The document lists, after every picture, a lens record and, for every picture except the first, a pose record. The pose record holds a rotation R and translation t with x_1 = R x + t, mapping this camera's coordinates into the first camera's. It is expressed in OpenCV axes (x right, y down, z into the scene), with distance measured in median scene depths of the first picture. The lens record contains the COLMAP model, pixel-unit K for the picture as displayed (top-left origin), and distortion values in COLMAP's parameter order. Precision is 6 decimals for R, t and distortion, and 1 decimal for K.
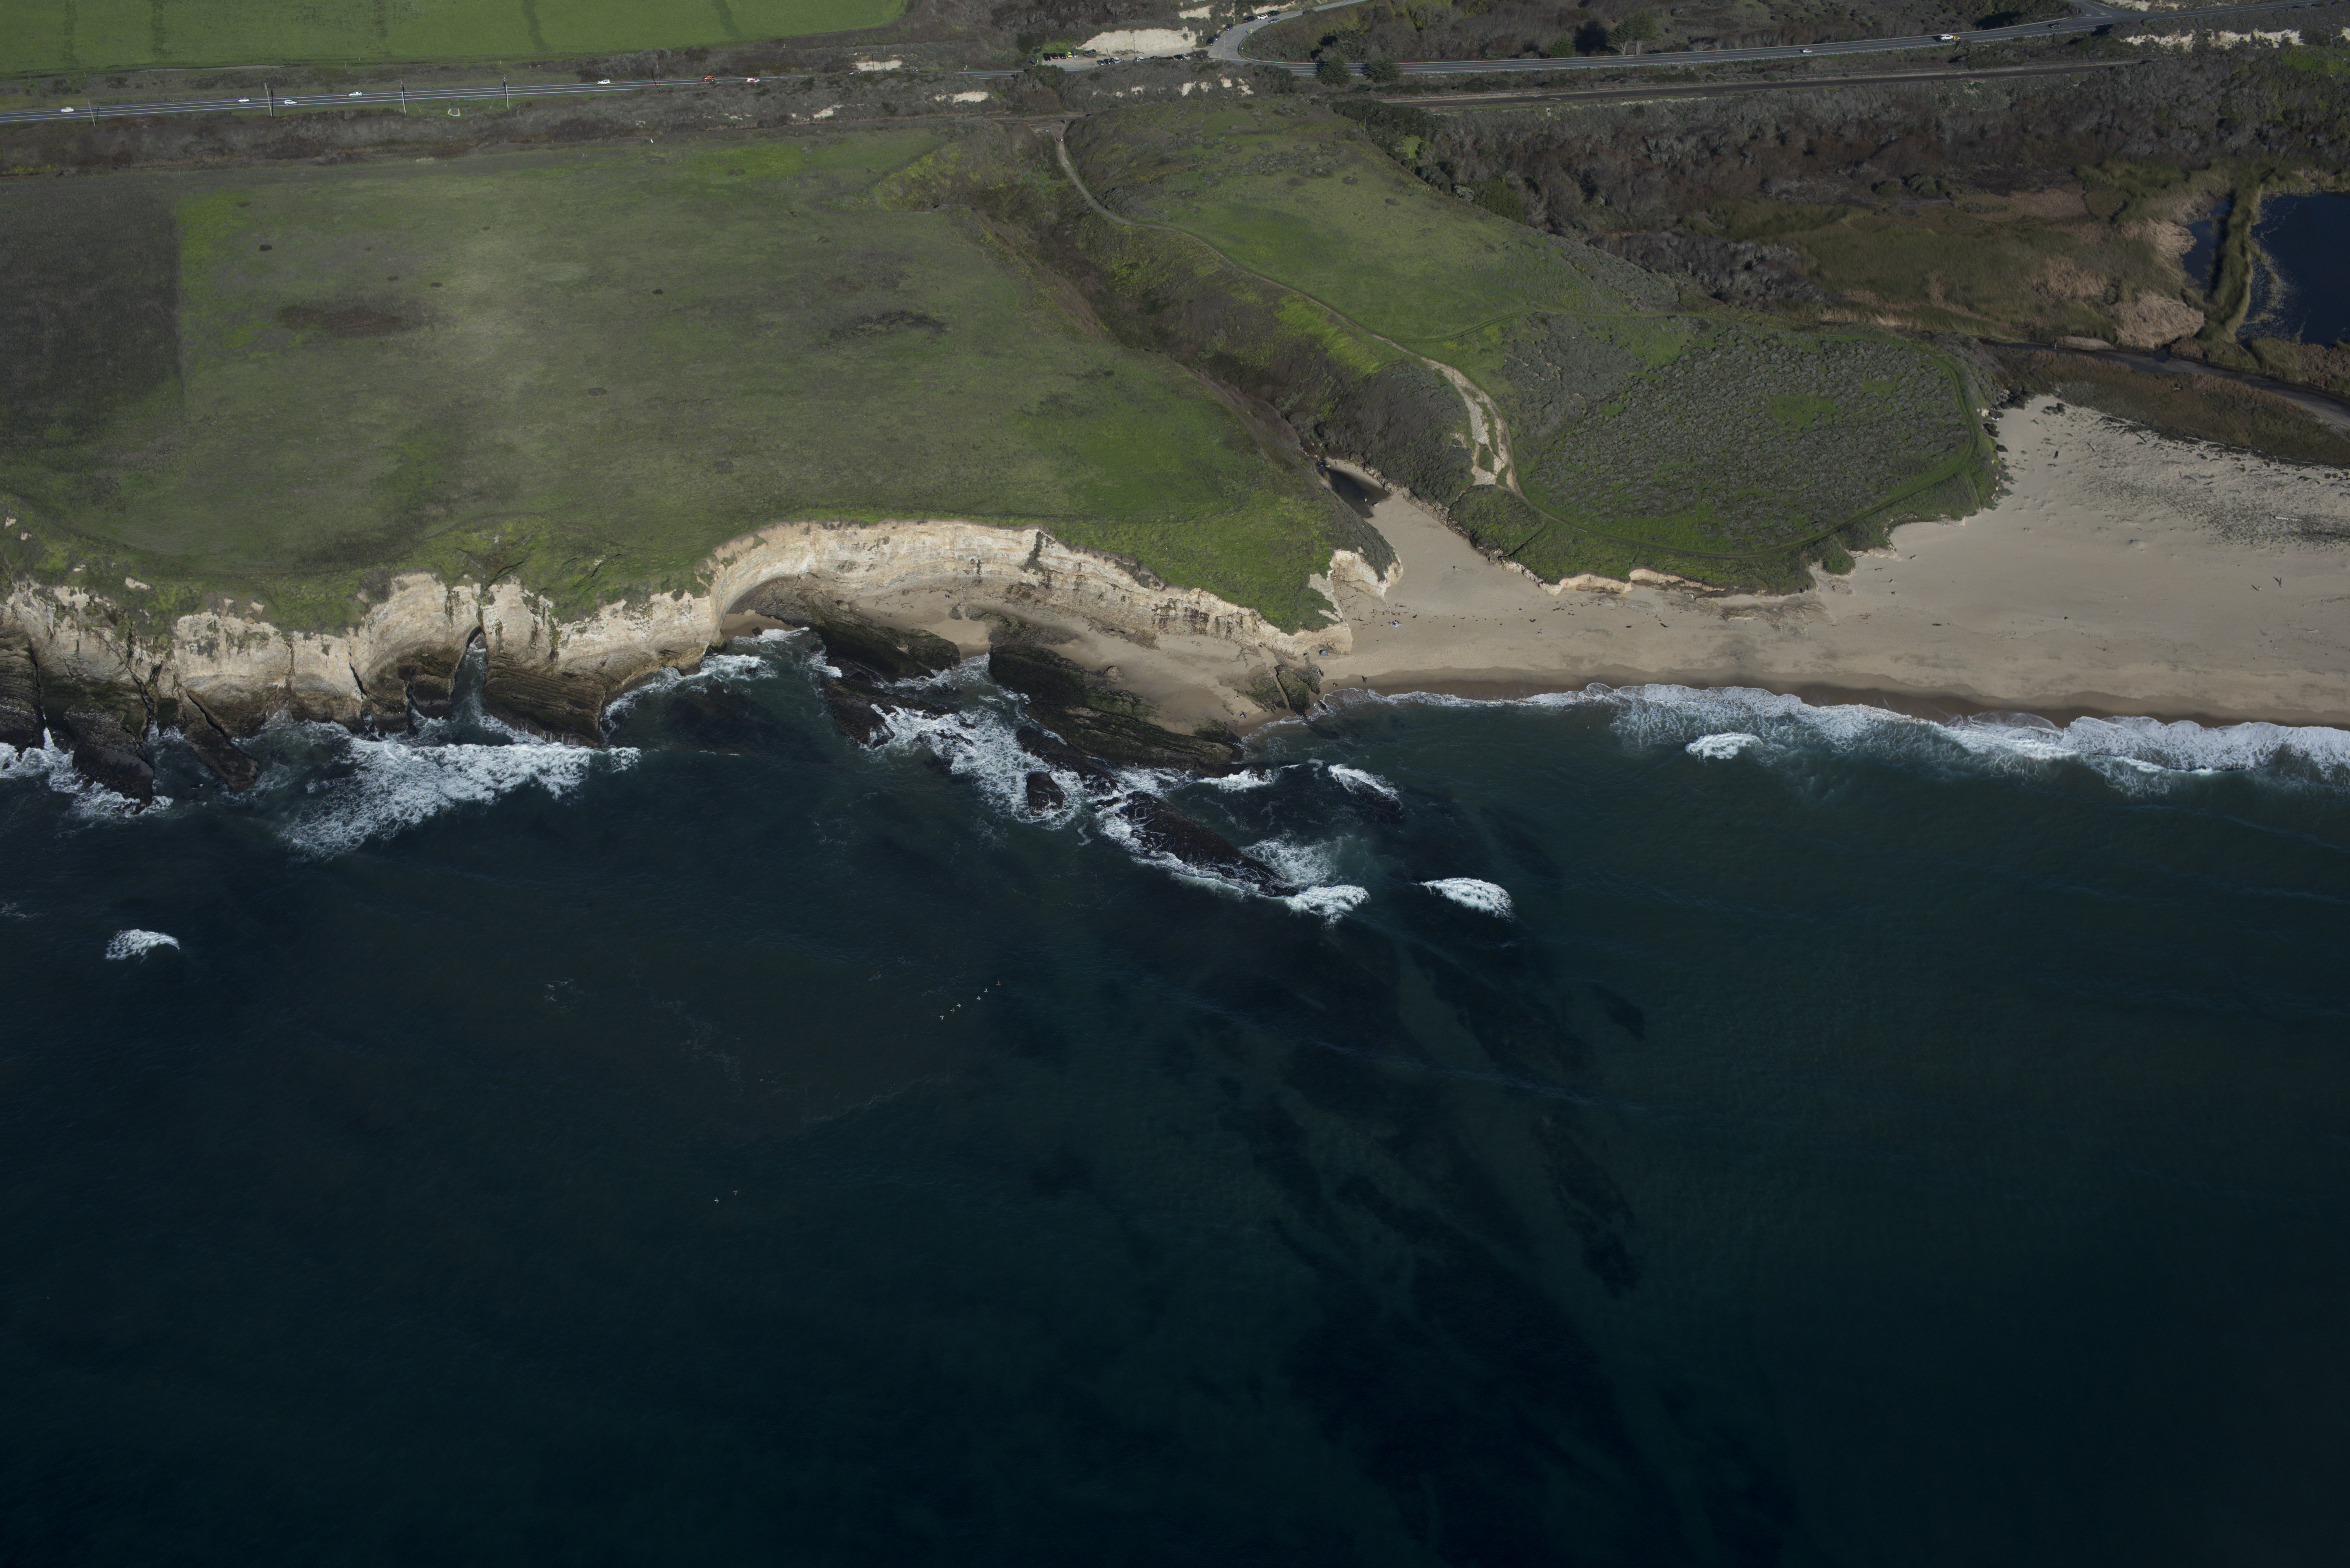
lens RADIAL K [[2702.3, 0, 1175.0], [0, 2702.3, 784.0], [0, 0, 1]] dist [-0.121219, 0.145899]
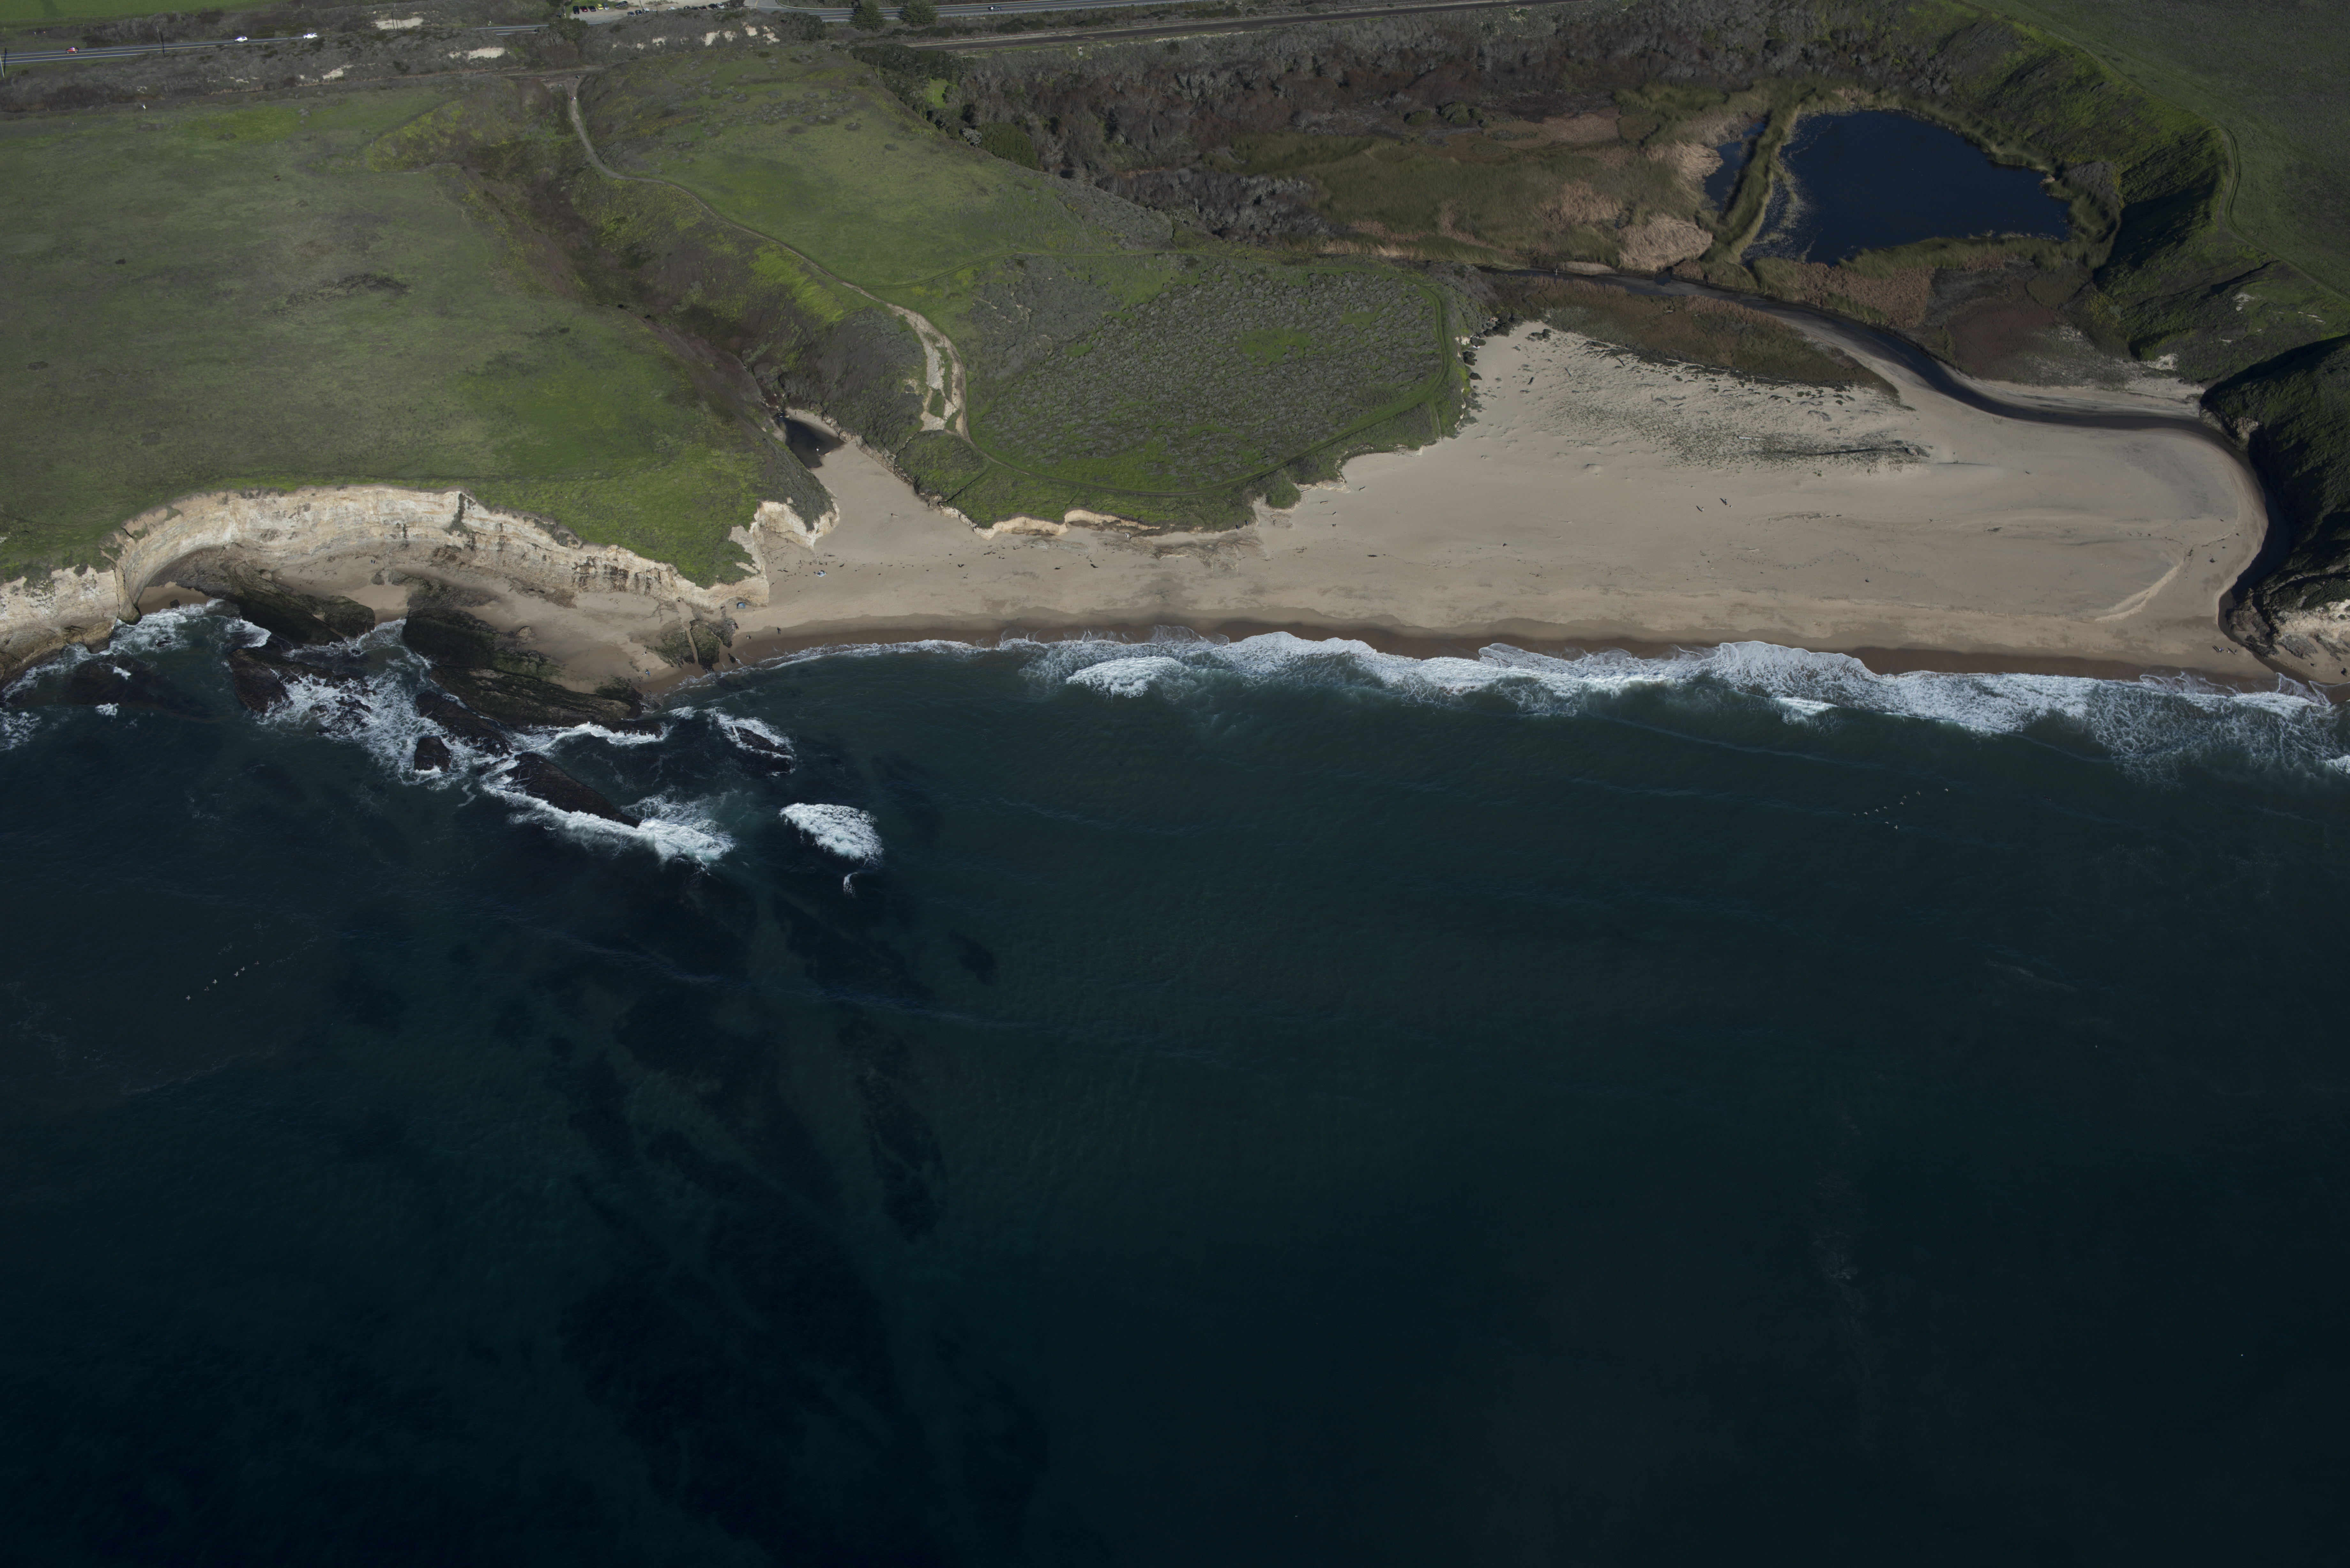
lens RADIAL K [[2702.3, 0, 1175.0], [0, 2702.3, 784.0], [0, 0, 1]] dist [-0.121219, 0.145899]
pose [[0.997919, -0.035457, 0.053848, 0.129898], [0.034335, 0.999177, 0.021620, 0.000985], [-0.054570, -0.019726, 0.998315, -0.001424]]
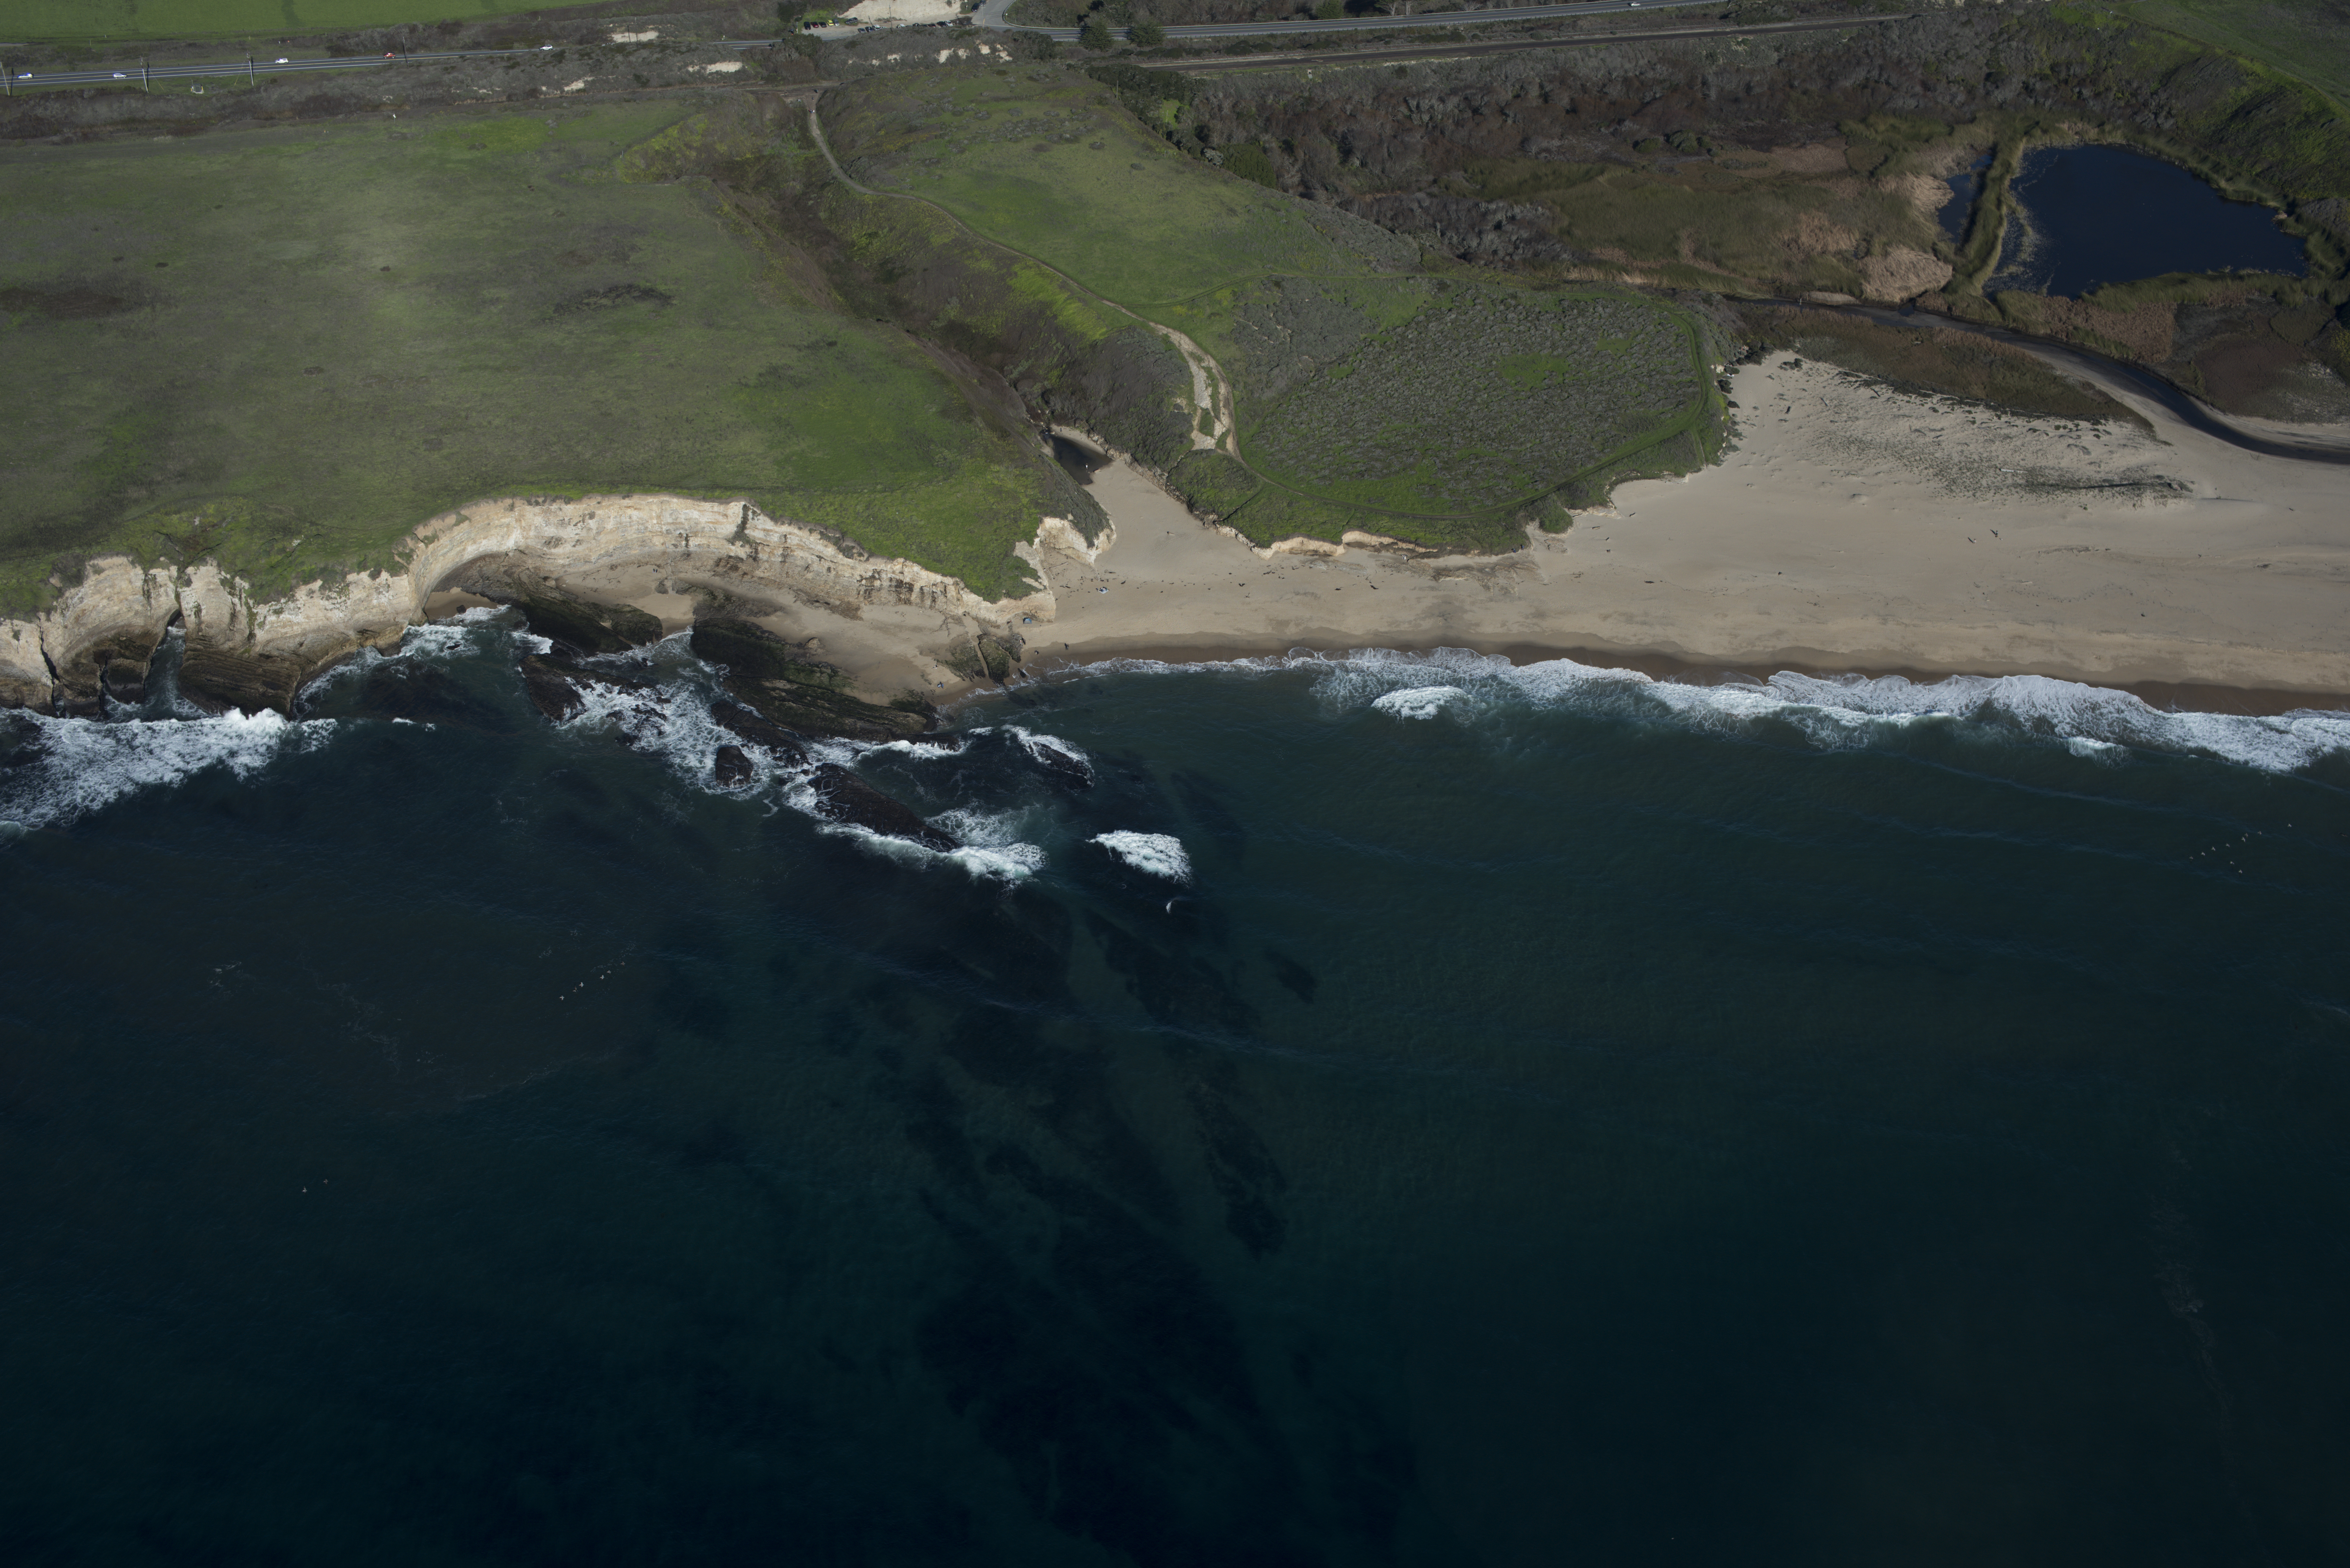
lens RADIAL K [[2702.3, 0, 1175.0], [0, 2702.3, 784.0], [0, 0, 1]] dist [-0.121219, 0.145899]
pose [[0.999433, -0.017632, 0.028692, 0.065293], [0.017275, 0.999771, 0.012669, 0.000038], [-0.028909, -0.012166, 0.999508, 0.000110]]
